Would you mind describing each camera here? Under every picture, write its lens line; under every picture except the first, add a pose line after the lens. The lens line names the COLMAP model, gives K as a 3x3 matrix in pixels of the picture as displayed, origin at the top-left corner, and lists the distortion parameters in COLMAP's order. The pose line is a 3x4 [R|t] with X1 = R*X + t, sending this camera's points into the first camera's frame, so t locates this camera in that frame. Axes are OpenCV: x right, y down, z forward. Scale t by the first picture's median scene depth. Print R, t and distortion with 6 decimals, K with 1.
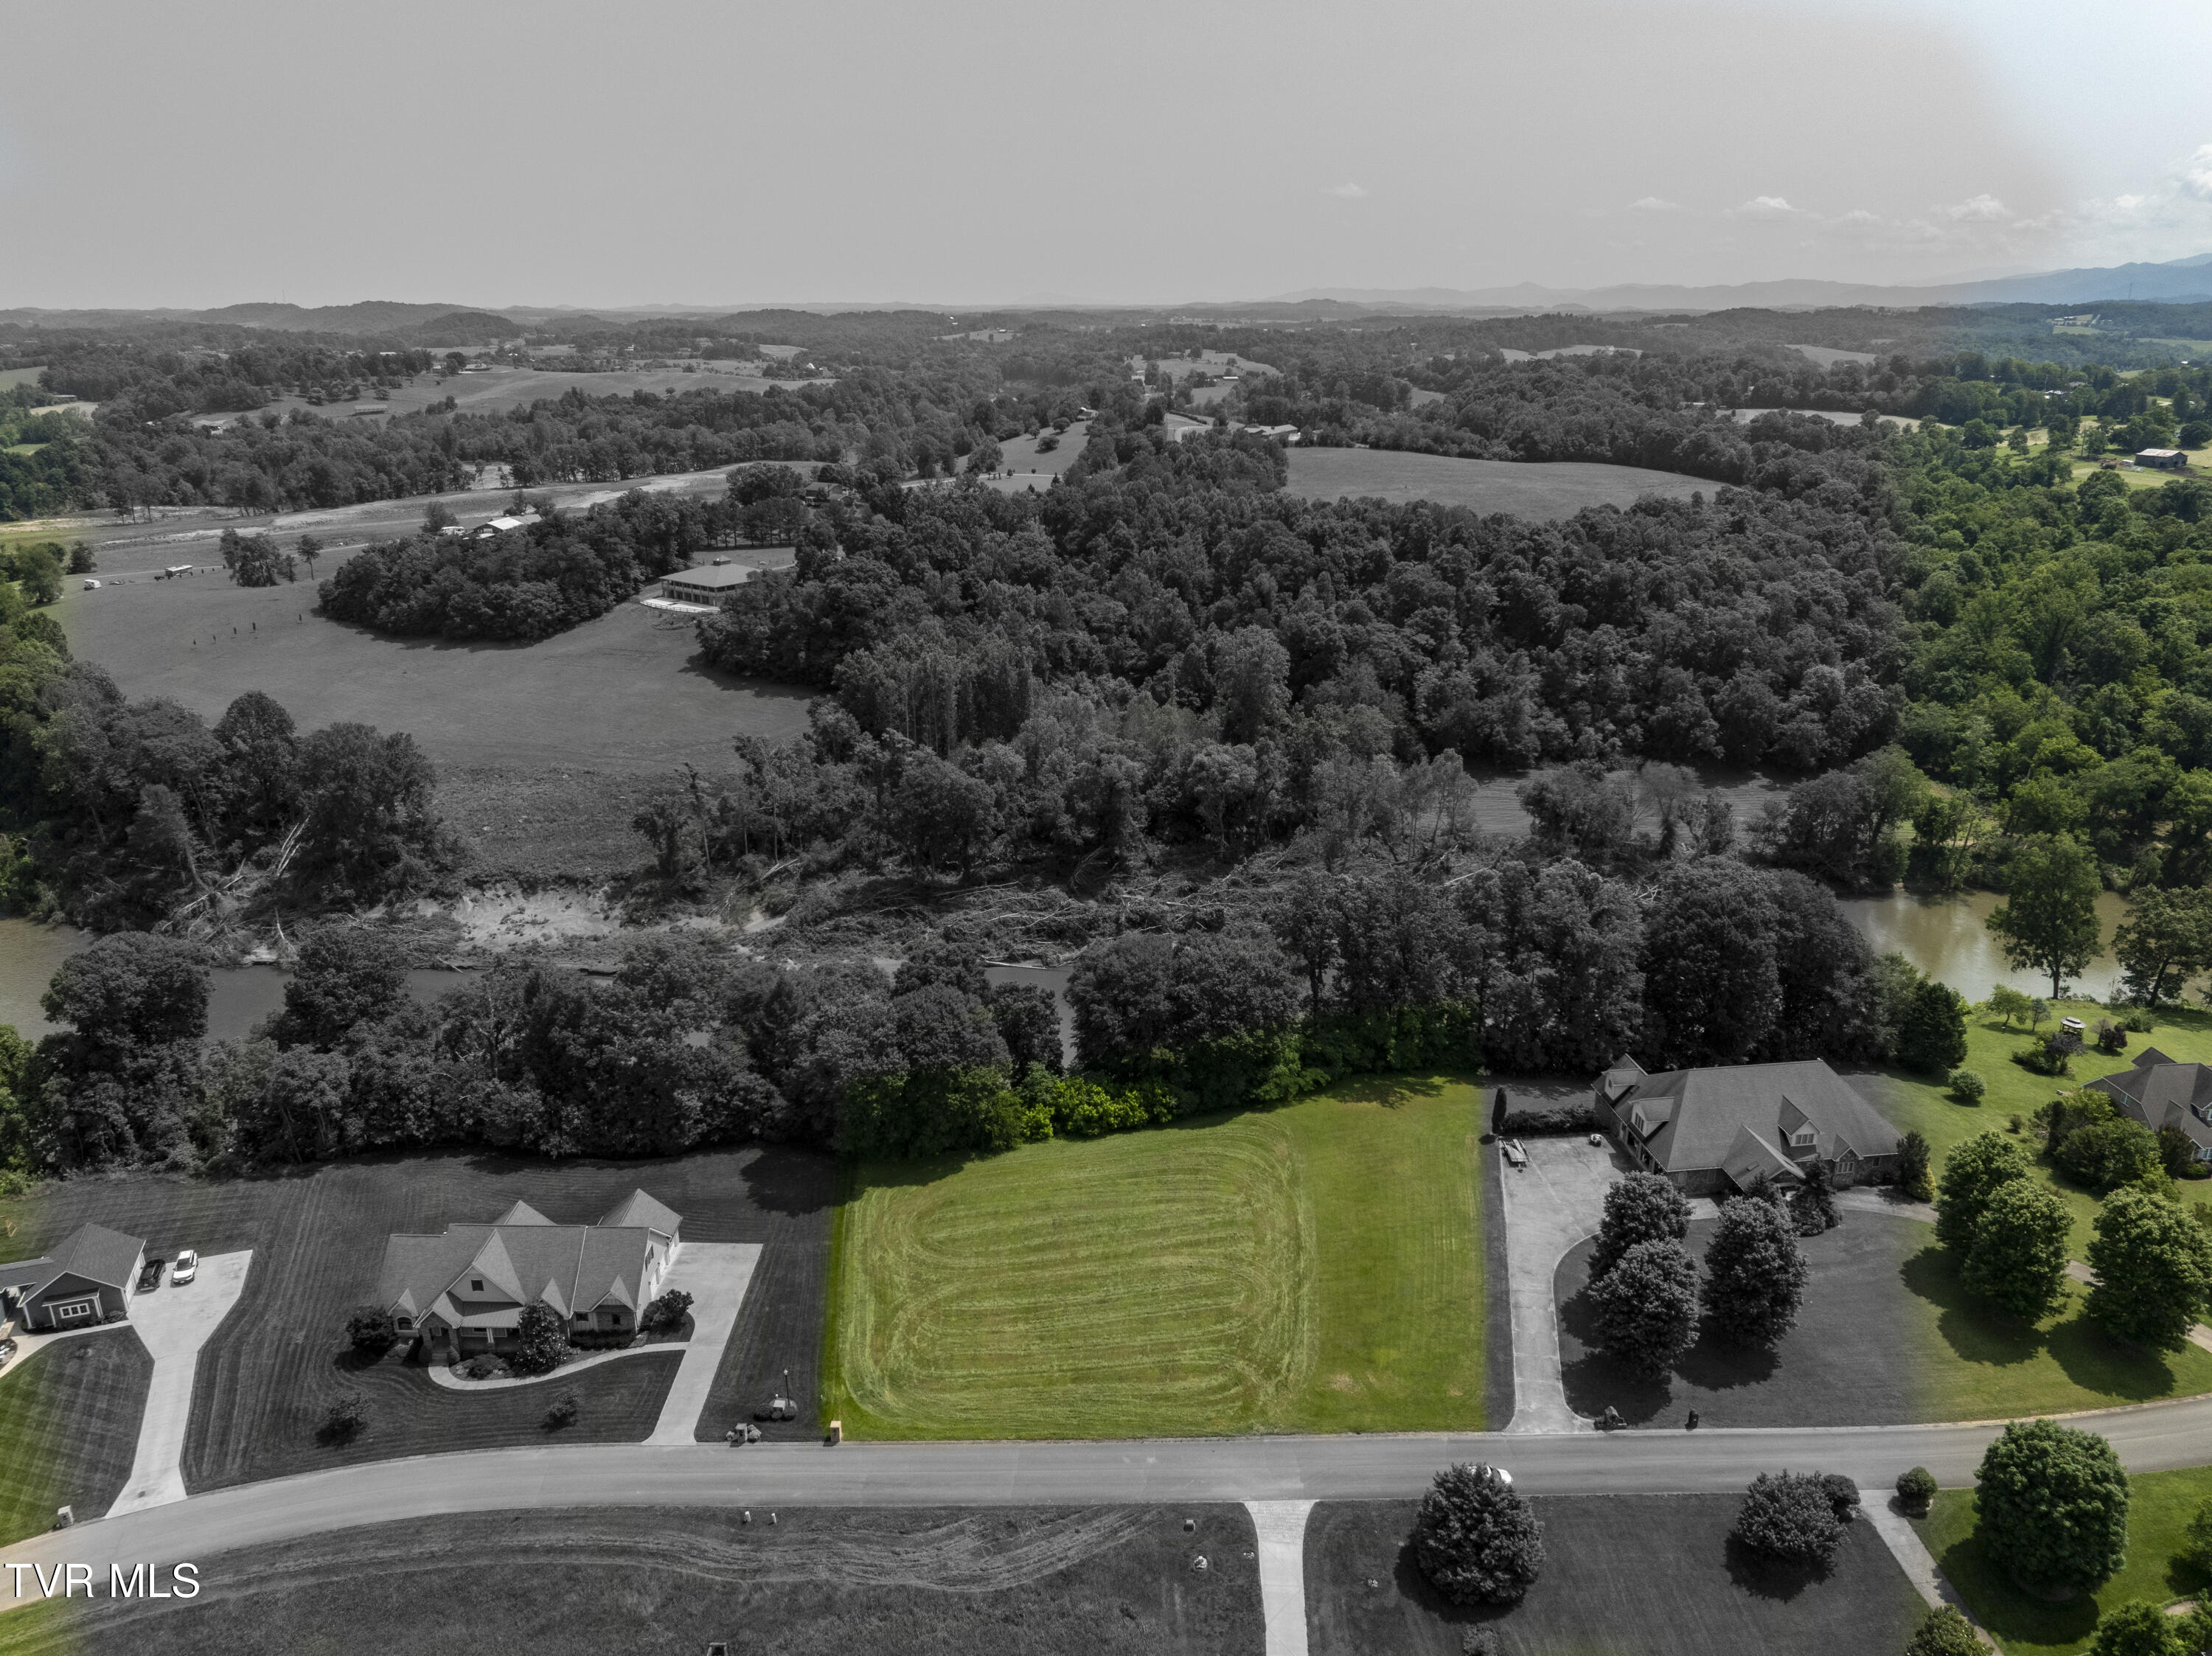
lens RADIAL K [[1557.0, 0, 1116.7], [0, 1557.0, 817.5], [0, 0, 1]] dist [-0.038834, 0.005892]
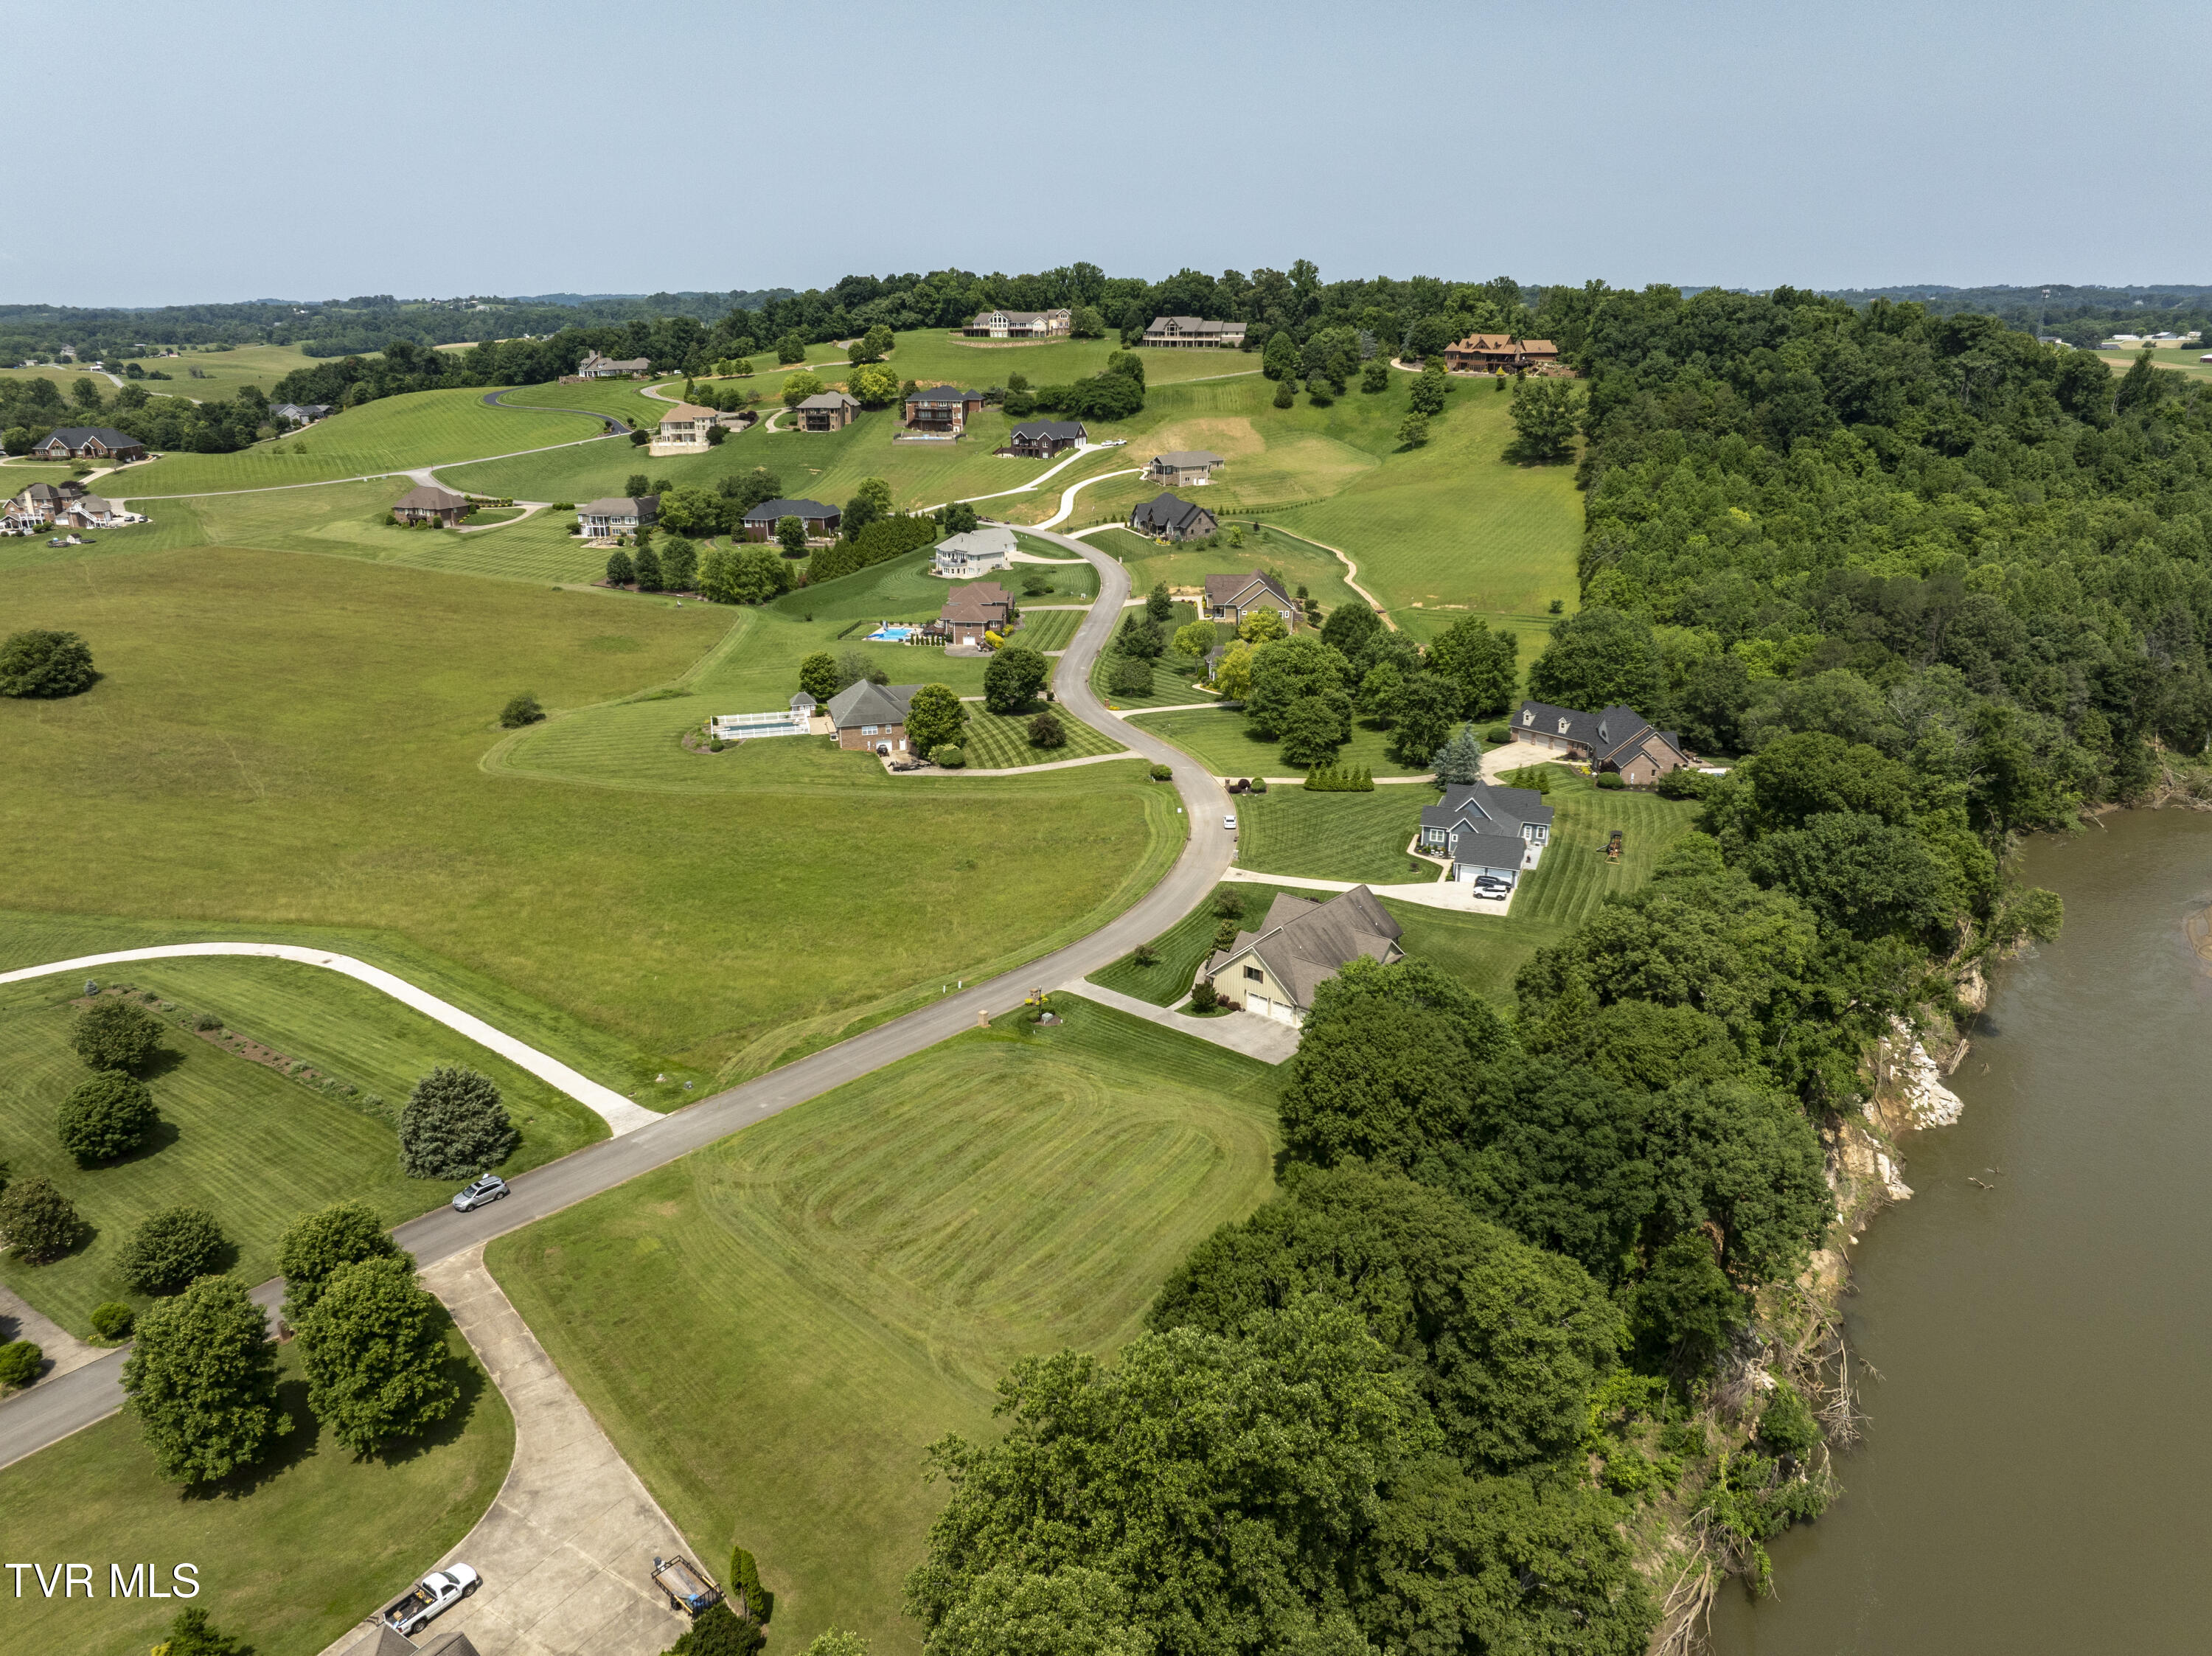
lens RADIAL K [[1557.0, 0, 1117.2], [0, 1557.0, 828.0], [0, 0, 1]] dist [-0.038834, 0.005892]
pose [[-0.642562, 0.247641, -0.725112, 0.457582], [-0.237700, 0.835223, 0.495885, -0.280845], [0.728432, 0.490996, -0.477818, 1.174896]]
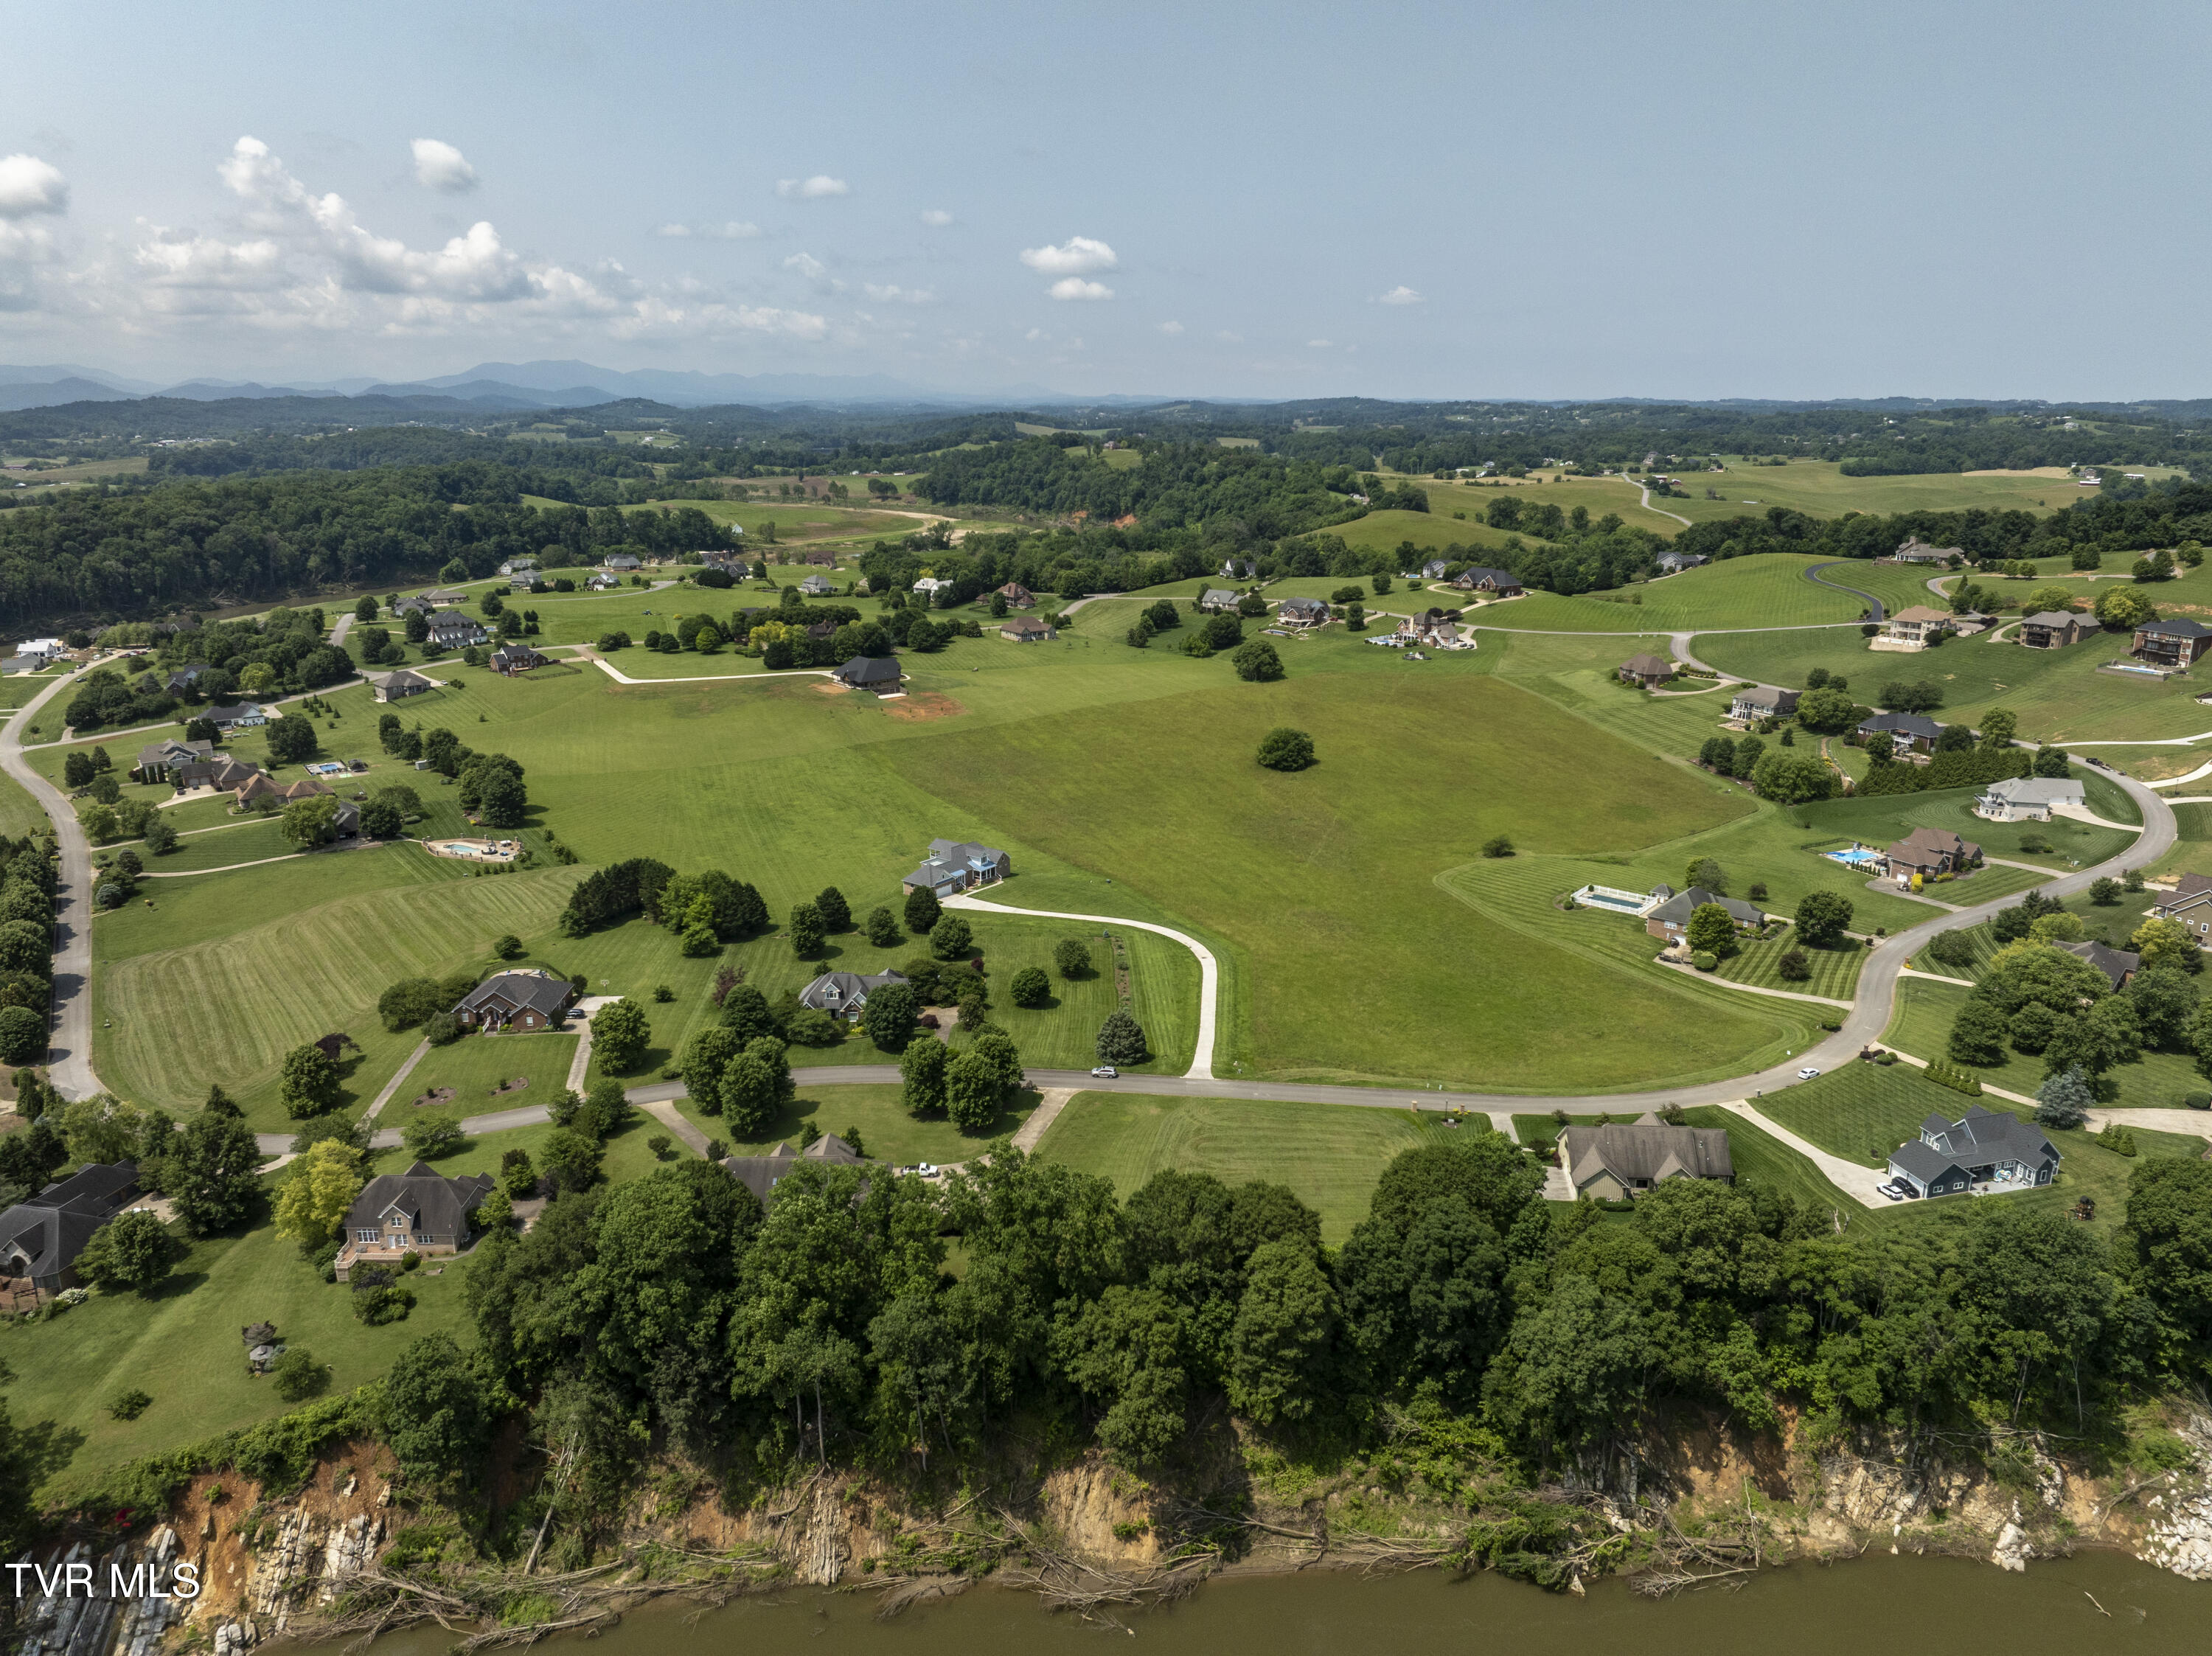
lens RADIAL K [[1557.0, 0, 1116.1], [0, 1557.0, 828.0], [0, 0, 1]] dist [-0.038834, 0.005892]
pose [[-0.996907, -0.020806, 0.075781, 0.042543], [0.024921, 0.830846, 0.555945, -0.750241], [-0.074530, 0.556114, -0.827758, 1.820601]]
